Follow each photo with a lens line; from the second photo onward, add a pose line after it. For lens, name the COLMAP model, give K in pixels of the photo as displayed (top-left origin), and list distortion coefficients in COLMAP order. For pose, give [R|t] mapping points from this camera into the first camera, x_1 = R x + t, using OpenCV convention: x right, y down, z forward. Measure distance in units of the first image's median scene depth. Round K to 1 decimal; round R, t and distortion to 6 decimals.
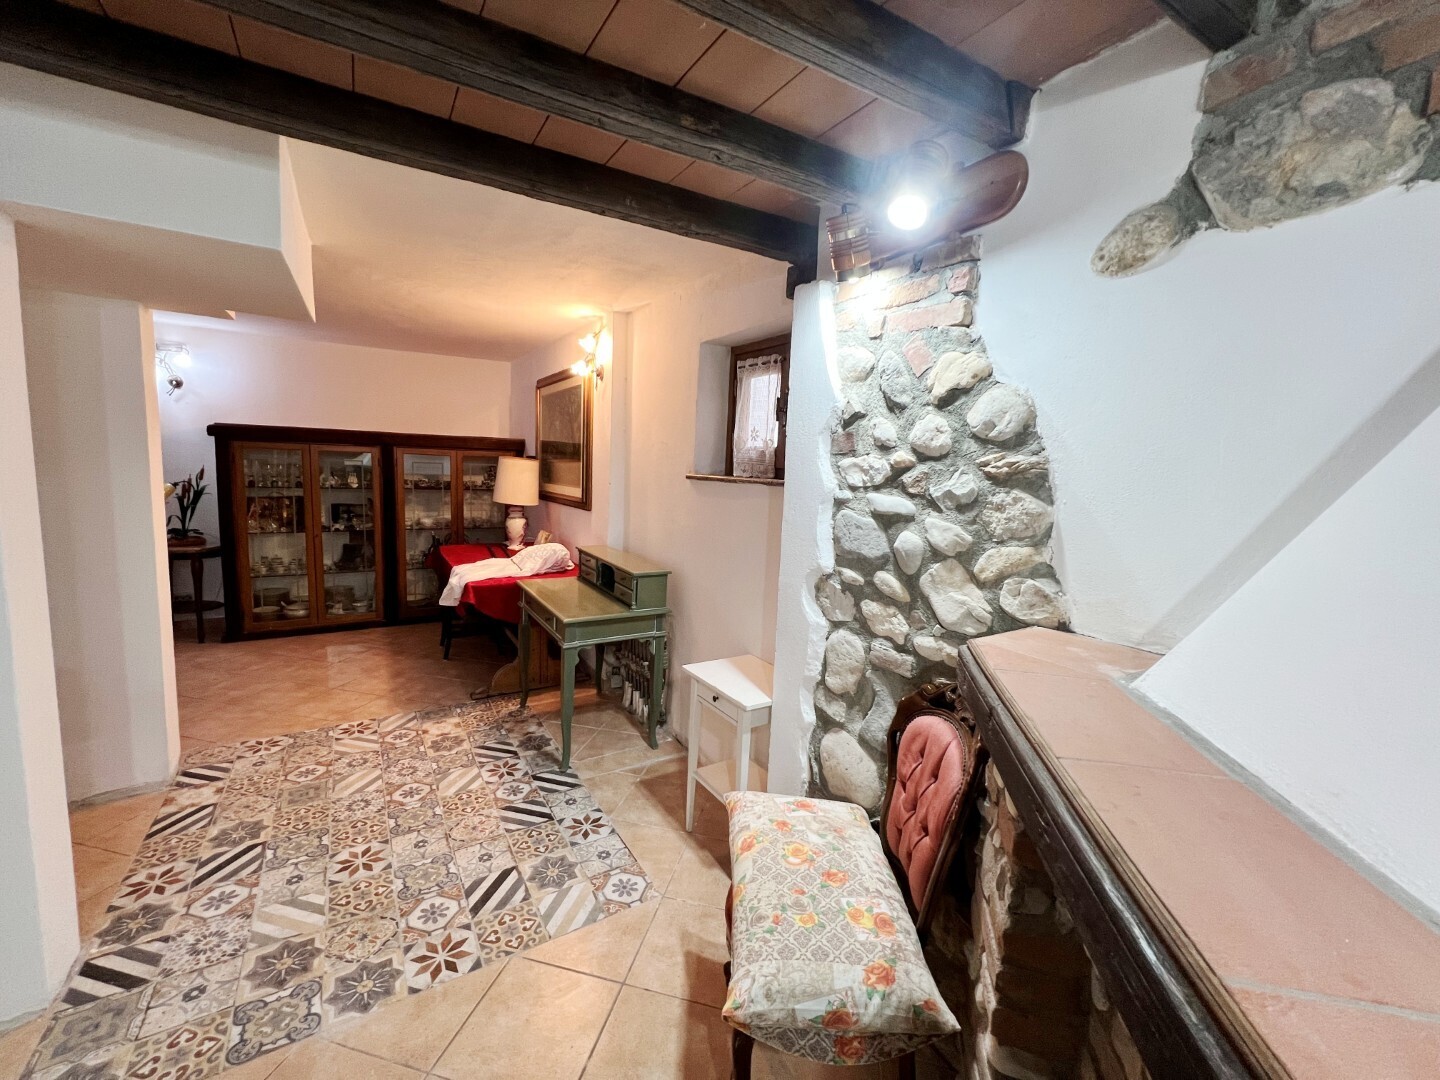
lens RADIAL K [[578.7, 0, 720.3], [0, 578.7, 532.5], [0, 0, 1]] dist [0.000964, 0.000320]
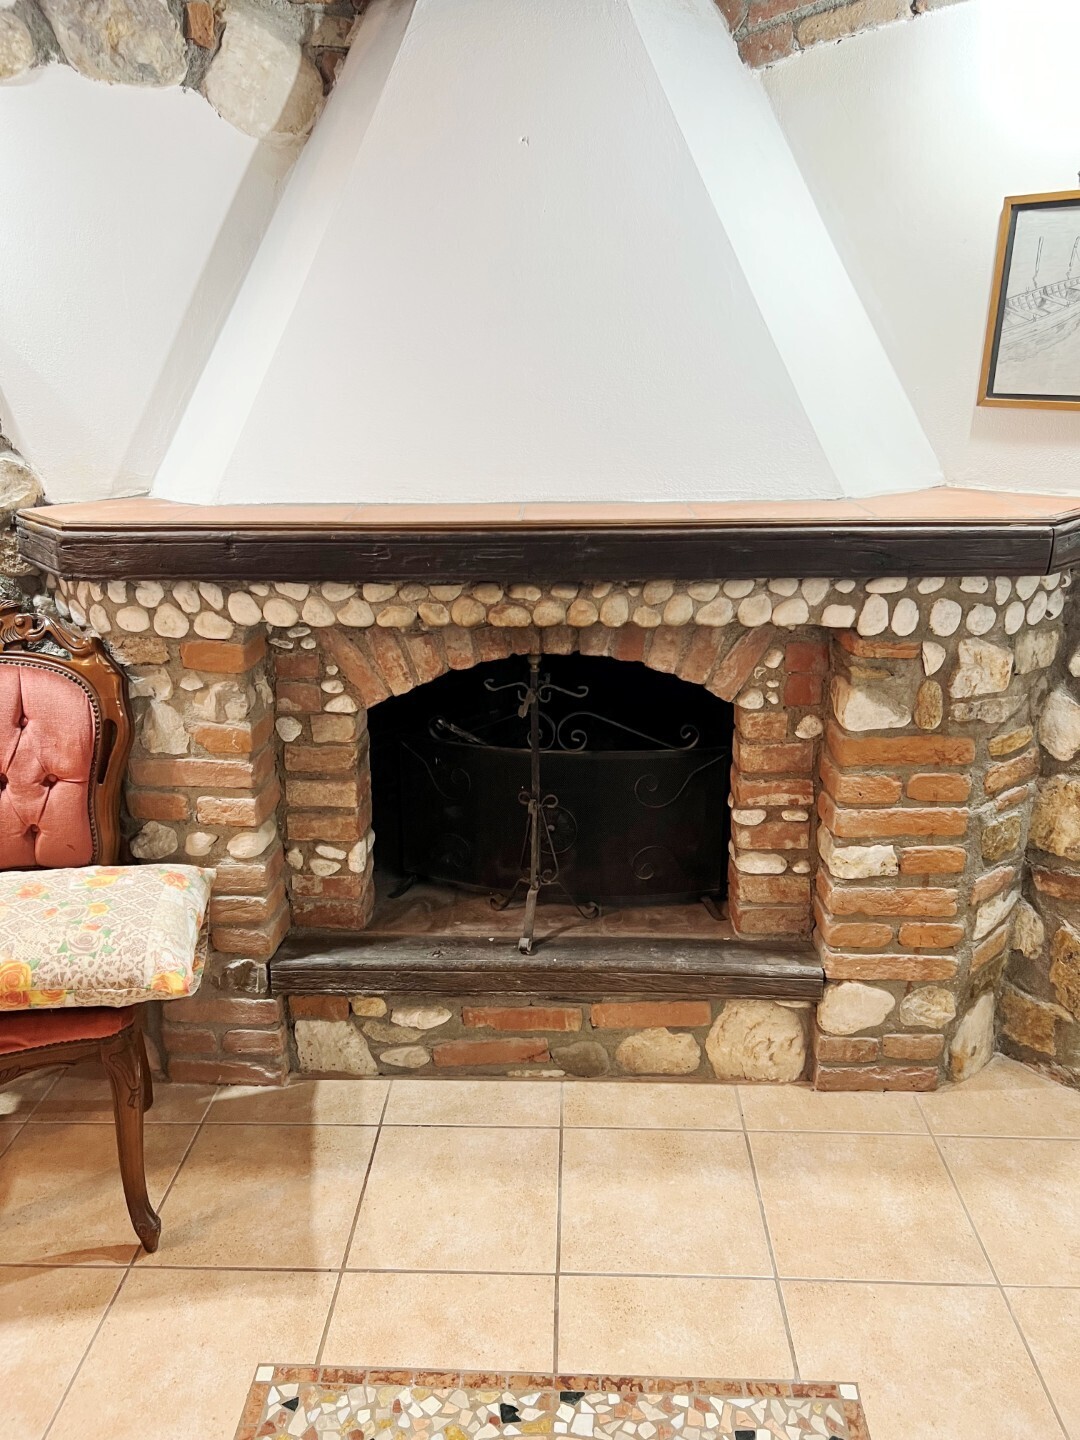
lens RADIAL K [[1078.8, 0, 534.6], [0, 1078.8, 717.4], [0, 0, 1]] dist [0.070577, -0.094291]
pose [[-0.183062, -0.343658, 0.921079, -0.888349], [0.119331, 0.922217, 0.367799, -0.042360], [-0.975832, 0.177244, -0.127814, 0.388135]]
